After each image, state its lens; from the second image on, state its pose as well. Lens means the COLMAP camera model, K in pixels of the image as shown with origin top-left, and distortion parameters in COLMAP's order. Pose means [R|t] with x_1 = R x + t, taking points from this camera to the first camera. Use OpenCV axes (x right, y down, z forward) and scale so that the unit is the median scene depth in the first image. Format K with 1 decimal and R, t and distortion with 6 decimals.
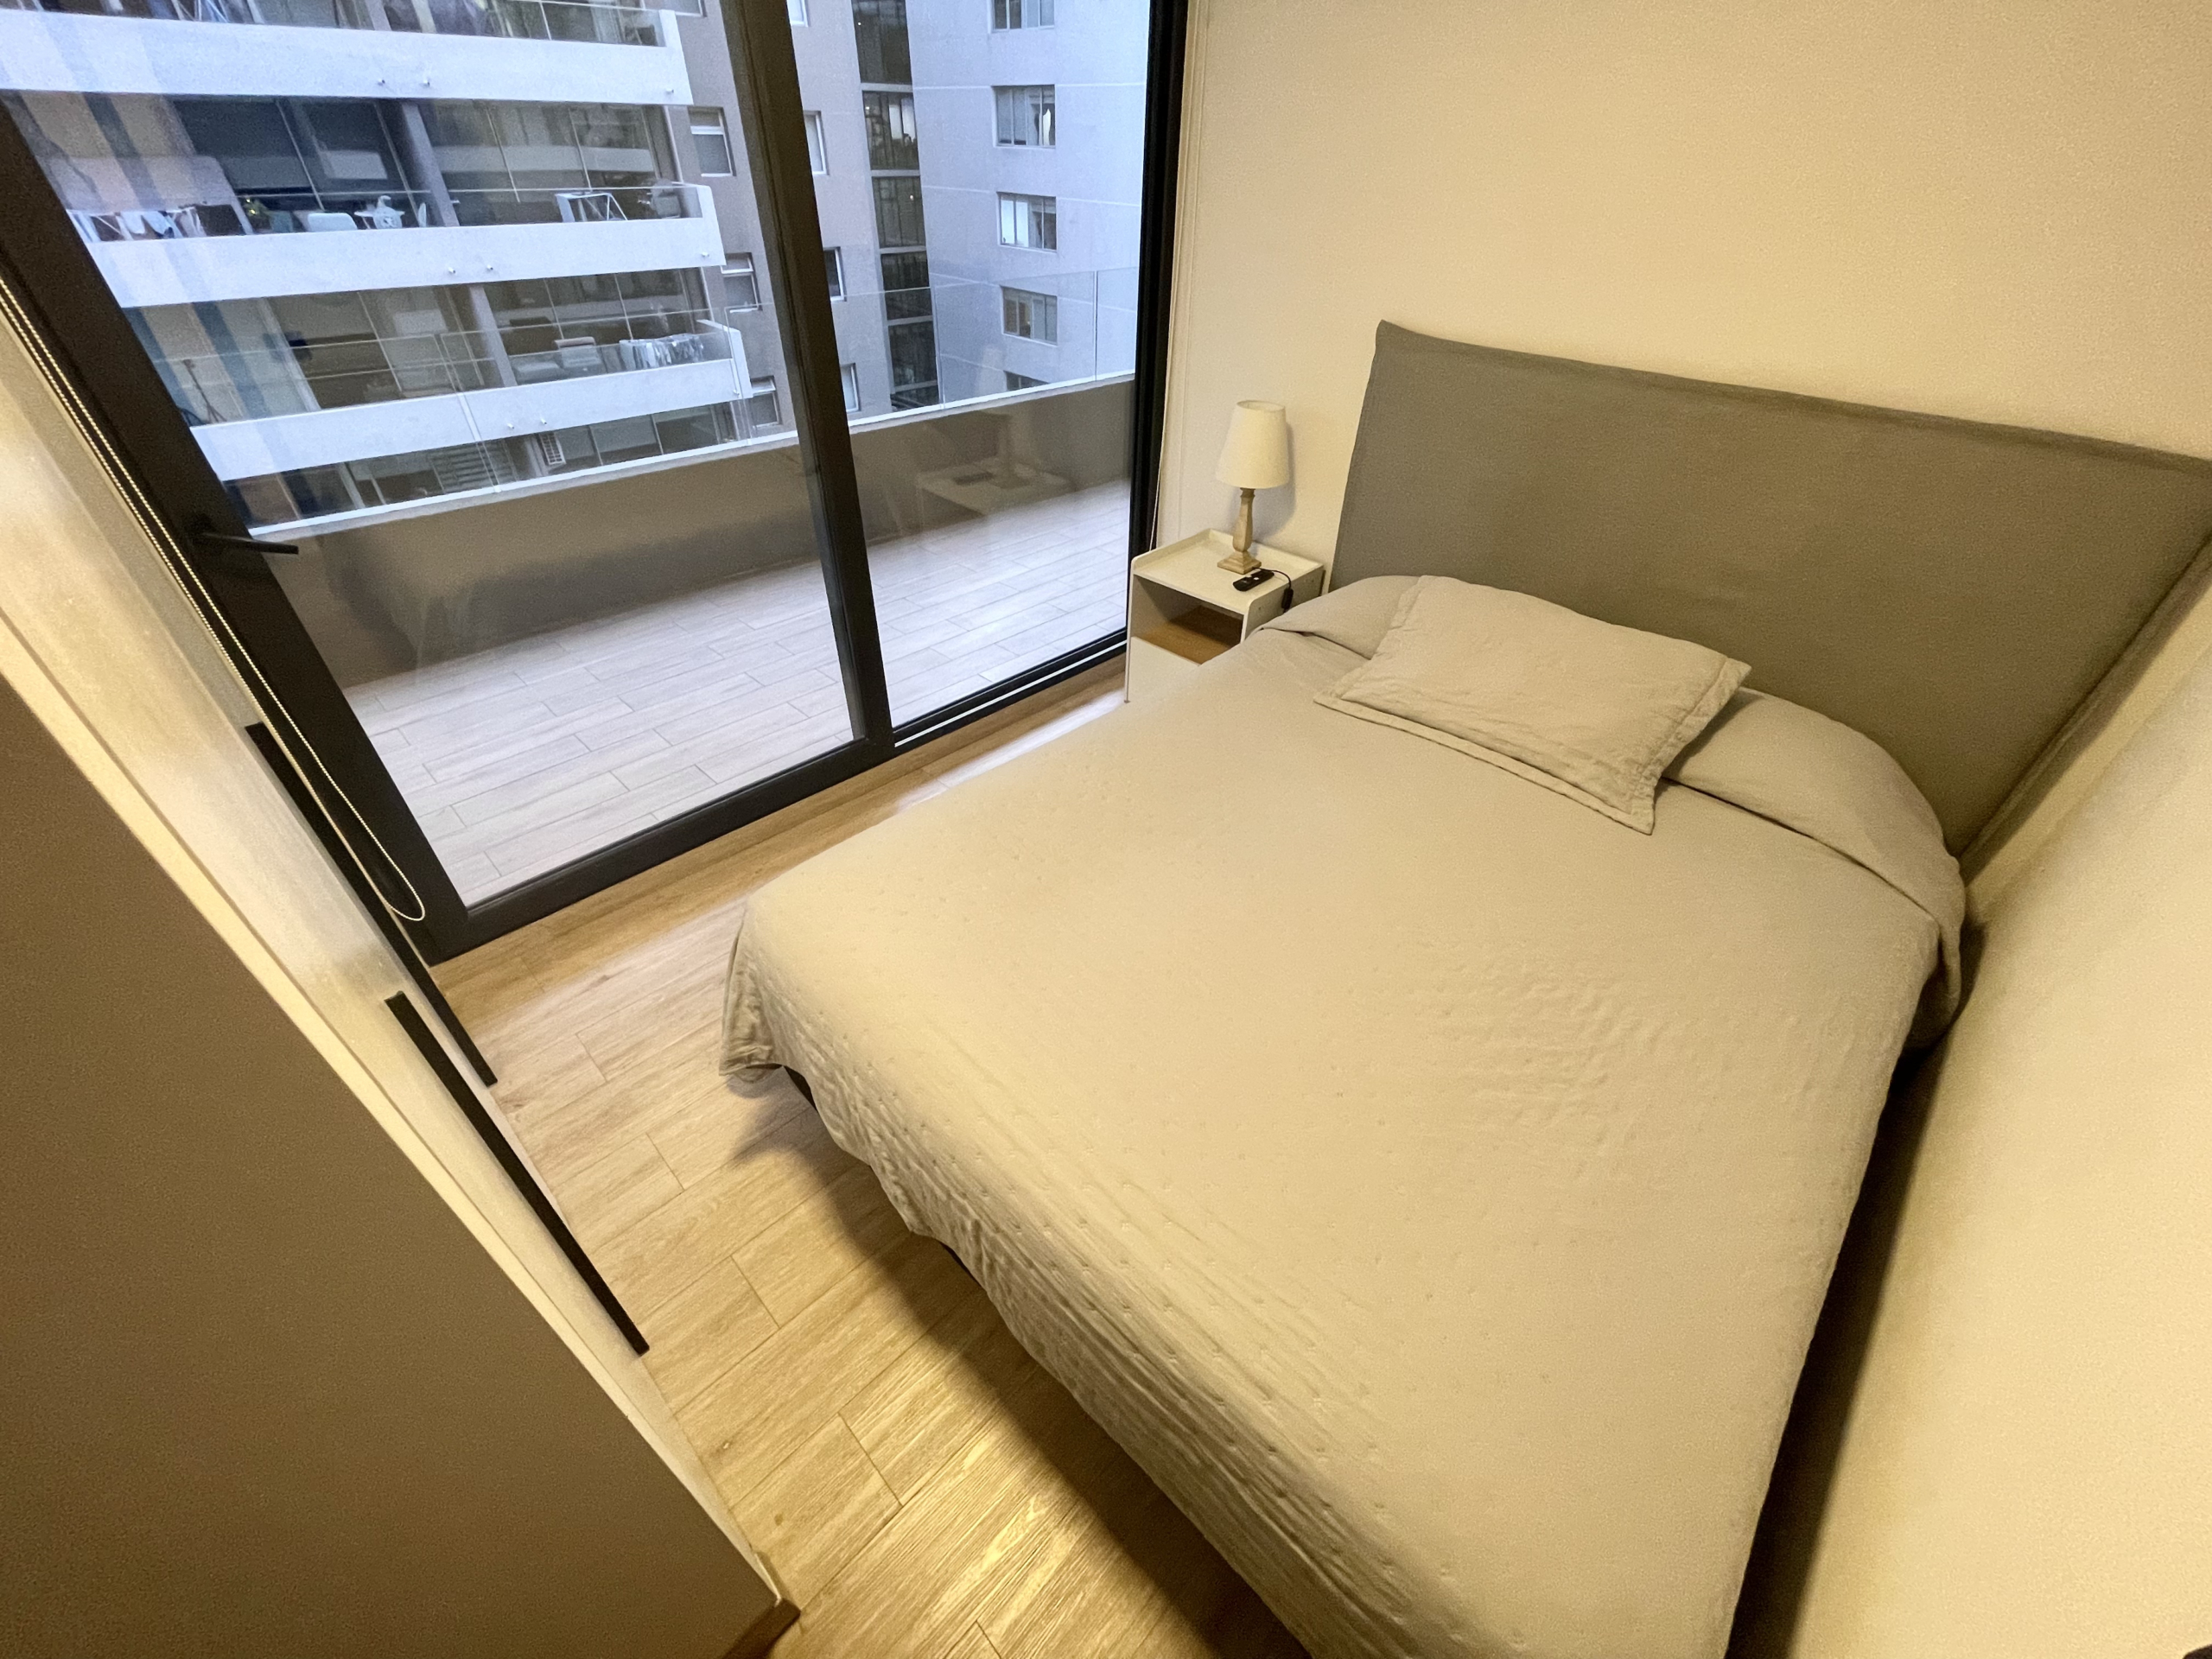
lens RADIAL K [[887.2, 0, 1096.1], [0, 887.2, 823.1], [0, 0, 1]] dist [0.002221, -0.001923]
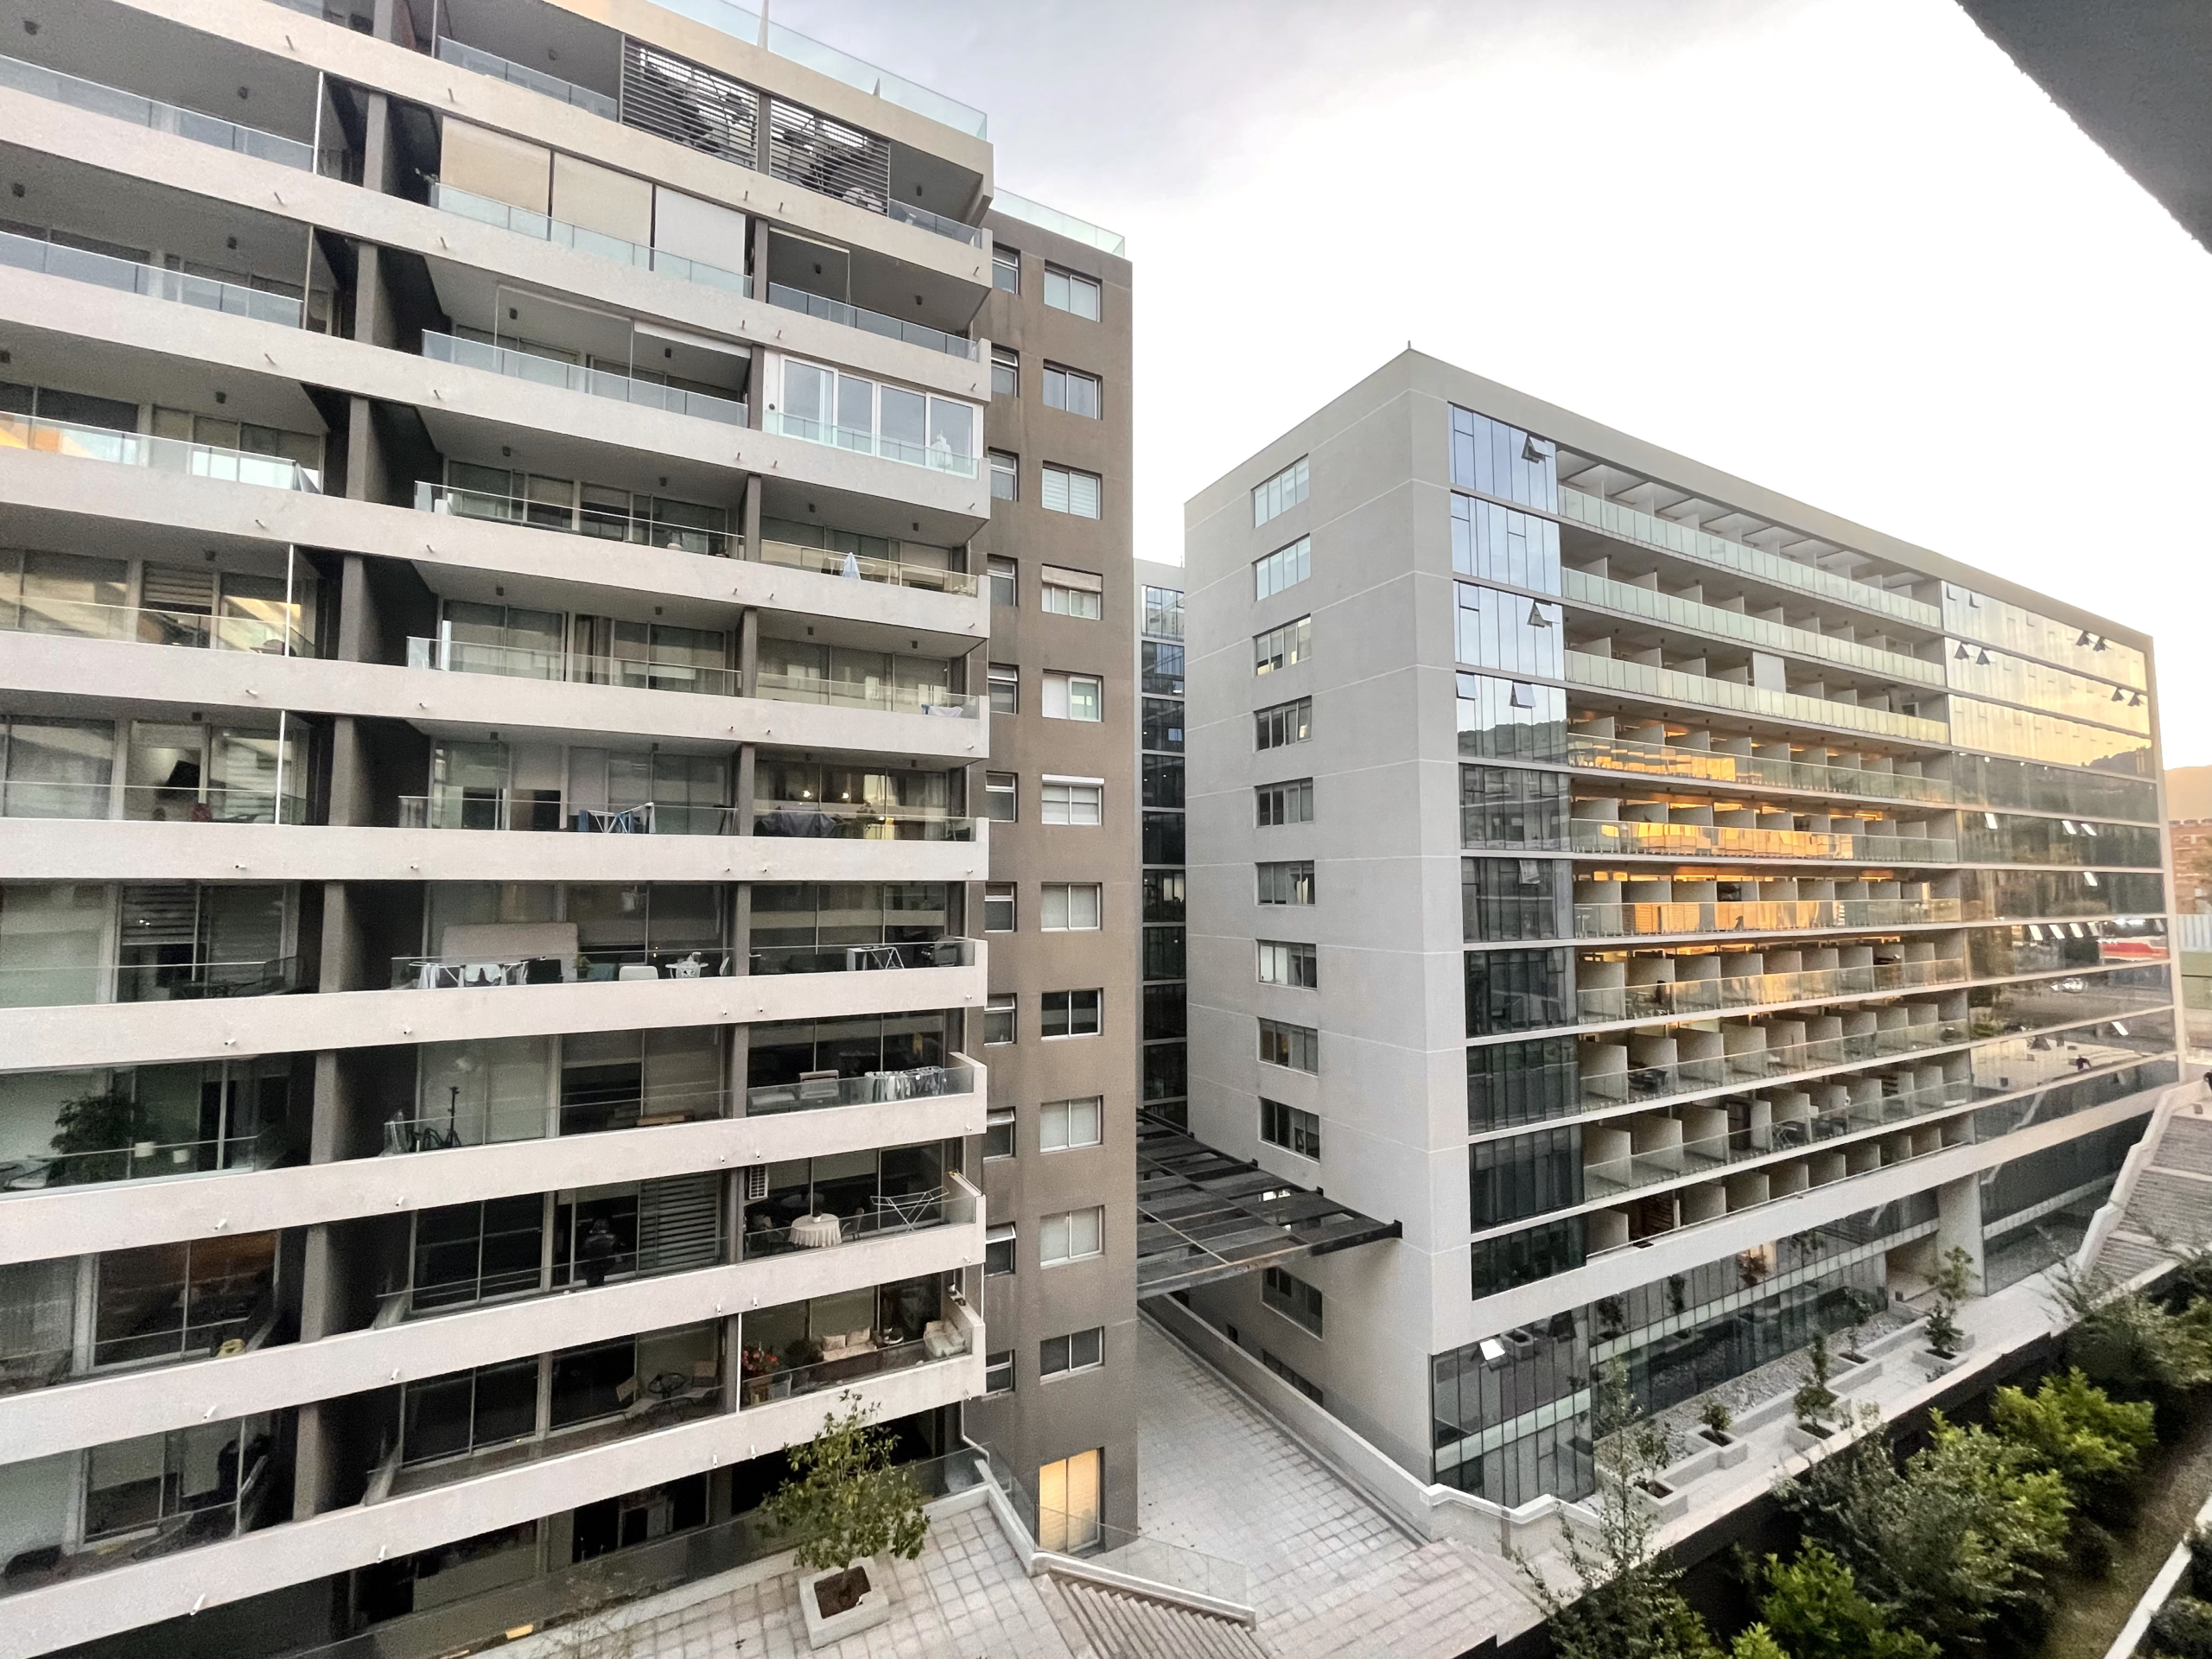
lens RADIAL K [[887.2, 0, 1082.3], [0, 887.2, 831.8], [0, 0, 1]] dist [0.002221, -0.001923]
pose [[0.963106, -0.033862, -0.266982, -0.040710], [-0.153197, 0.746649, -0.647338, -0.144474], [0.221262, 0.664356, 0.713915, 0.180299]]
